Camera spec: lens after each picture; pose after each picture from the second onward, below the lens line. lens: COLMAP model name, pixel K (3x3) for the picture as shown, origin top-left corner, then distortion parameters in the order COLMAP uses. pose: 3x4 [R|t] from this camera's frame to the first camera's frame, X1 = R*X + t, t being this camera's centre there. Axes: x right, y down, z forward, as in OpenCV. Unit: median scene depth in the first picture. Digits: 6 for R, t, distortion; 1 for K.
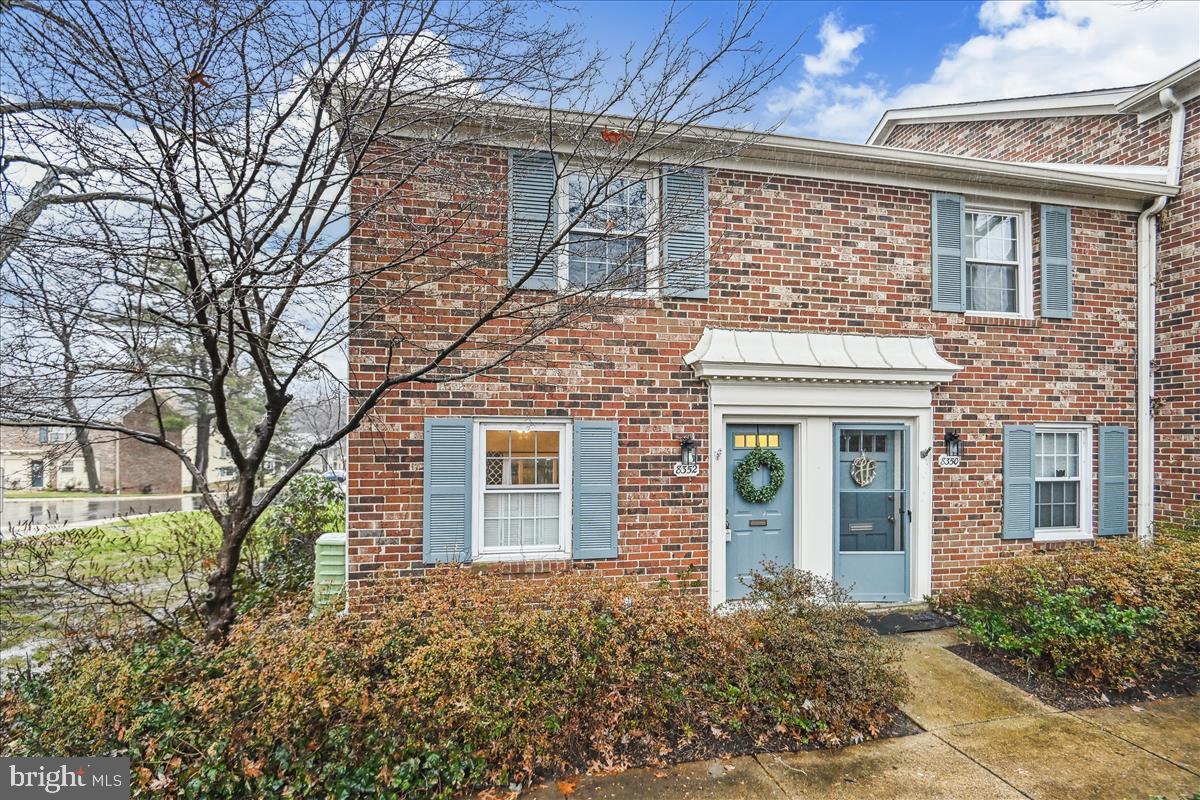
lens RADIAL K [[567.2, 0, 601.8], [0, 567.2, 430.9], [0, 0, 1]] dist [-0.002646, -0.010282]
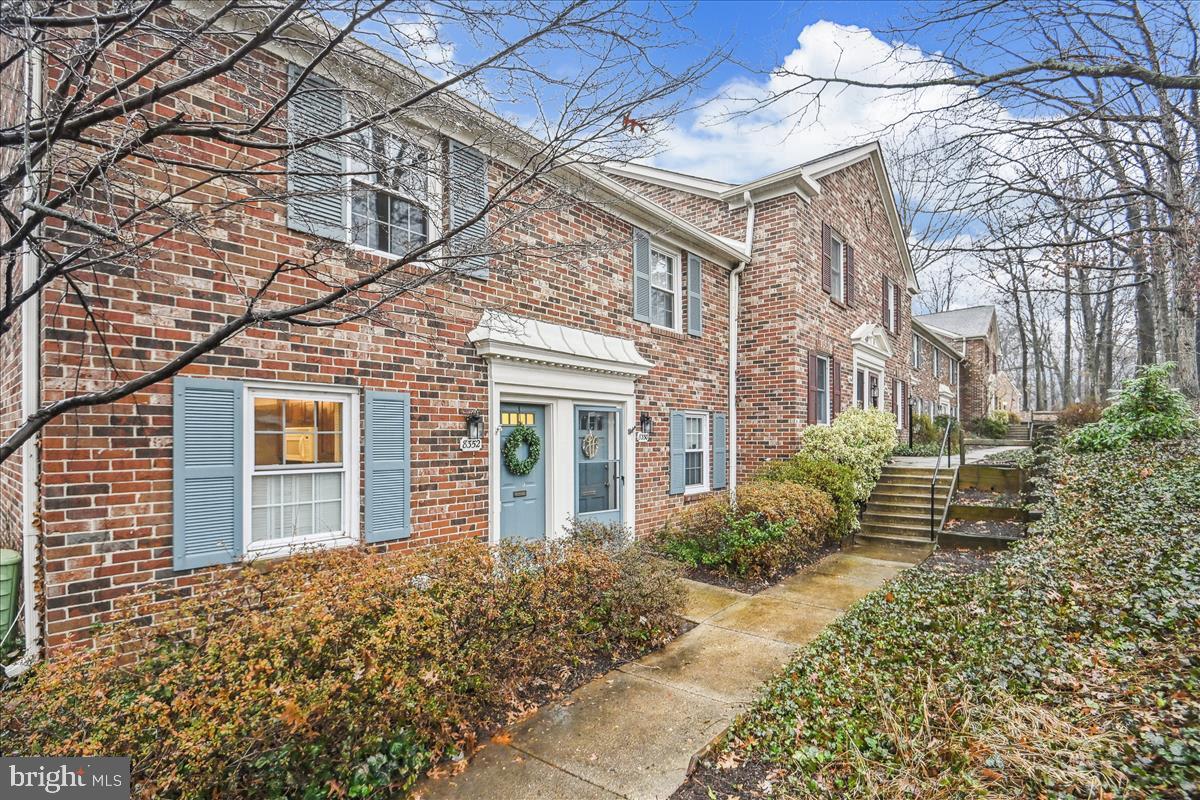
lens RADIAL K [[567.2, 0, 601.8], [0, 567.2, 430.9], [0, 0, 1]] dist [-0.002646, -0.010282]
pose [[0.774615, 0.000432, 0.632433, -0.292251], [-0.002011, 0.999996, 0.001780, 0.038731], [-0.632430, -0.002651, 0.774613, 0.053755]]
